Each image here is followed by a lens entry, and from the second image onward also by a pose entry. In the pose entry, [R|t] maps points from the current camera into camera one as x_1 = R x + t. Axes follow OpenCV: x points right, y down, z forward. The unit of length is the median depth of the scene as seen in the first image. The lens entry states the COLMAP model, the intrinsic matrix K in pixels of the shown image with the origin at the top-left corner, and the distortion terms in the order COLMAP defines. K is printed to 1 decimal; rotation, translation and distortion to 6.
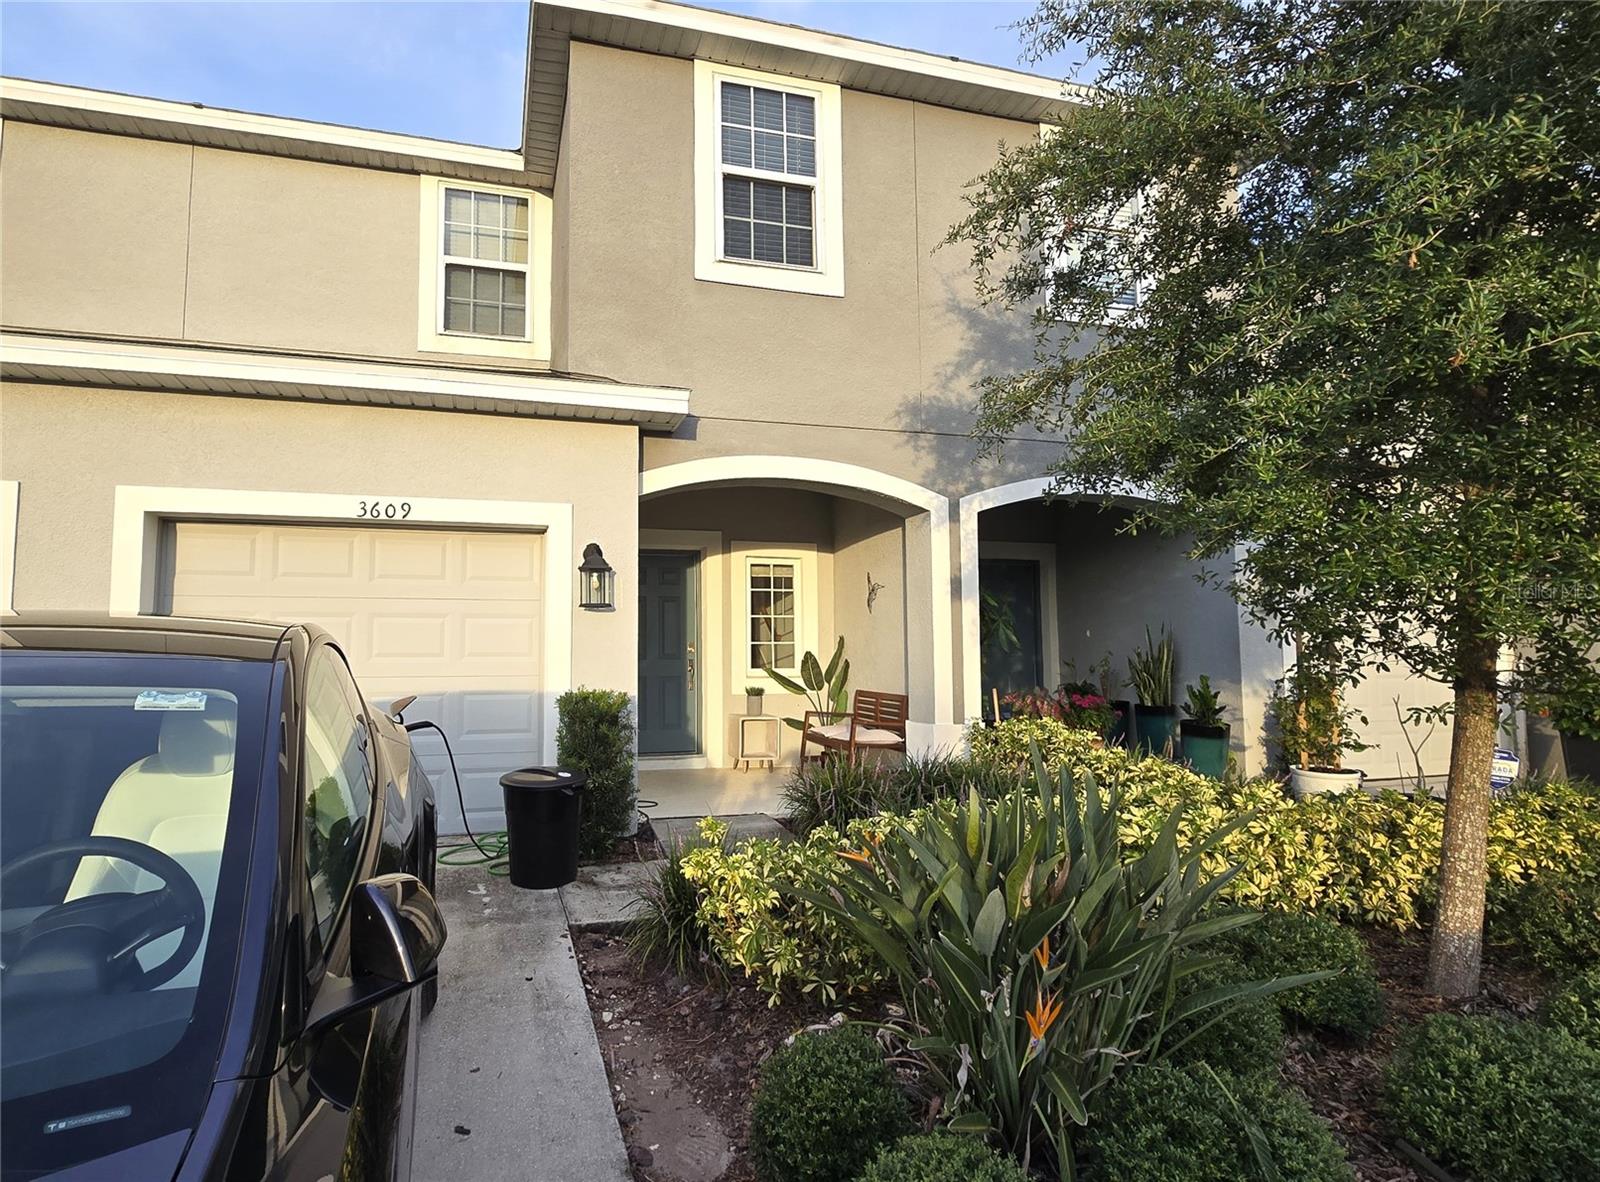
lens RADIAL K [[1023.0, 0, 800.0], [0, 1023.0, 591.0], [0, 0, 1]] dist [-0.000363, -0.000102]
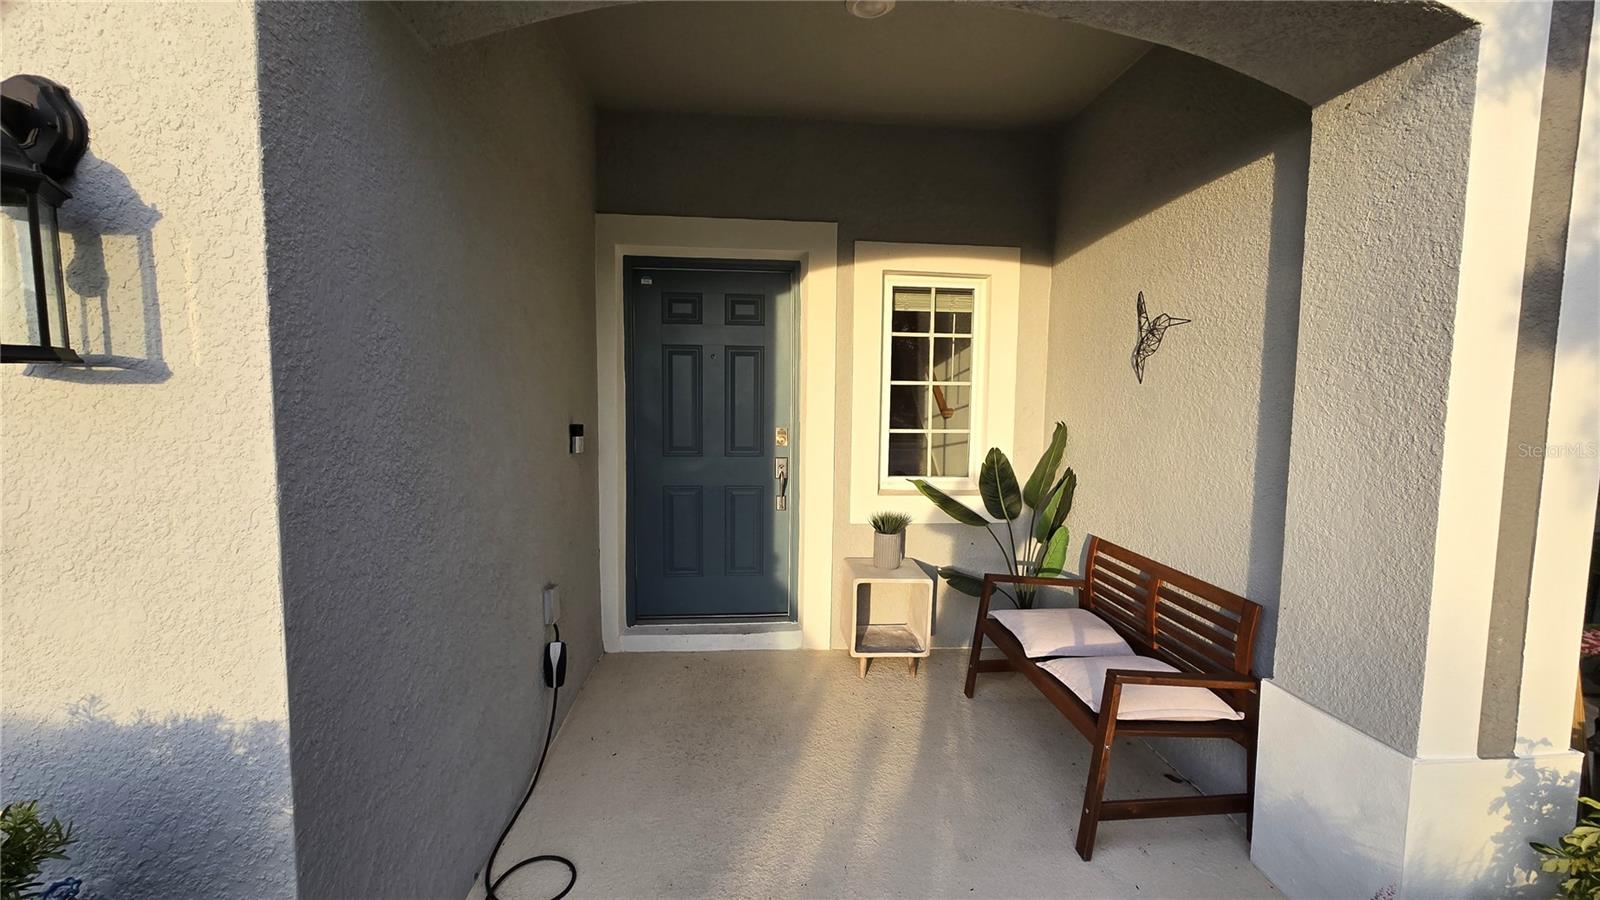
lens RADIAL K [[690.0, 0, 800.0], [0, 690.0, 450.0], [0, 0, 1]] dist [-0.003009, -0.000848]
pose [[0.966586, 0.040358, -0.253146, 0.000875], [-0.005509, 0.990571, 0.136890, 0.011680], [0.256284, -0.130922, 0.957694, 0.744850]]
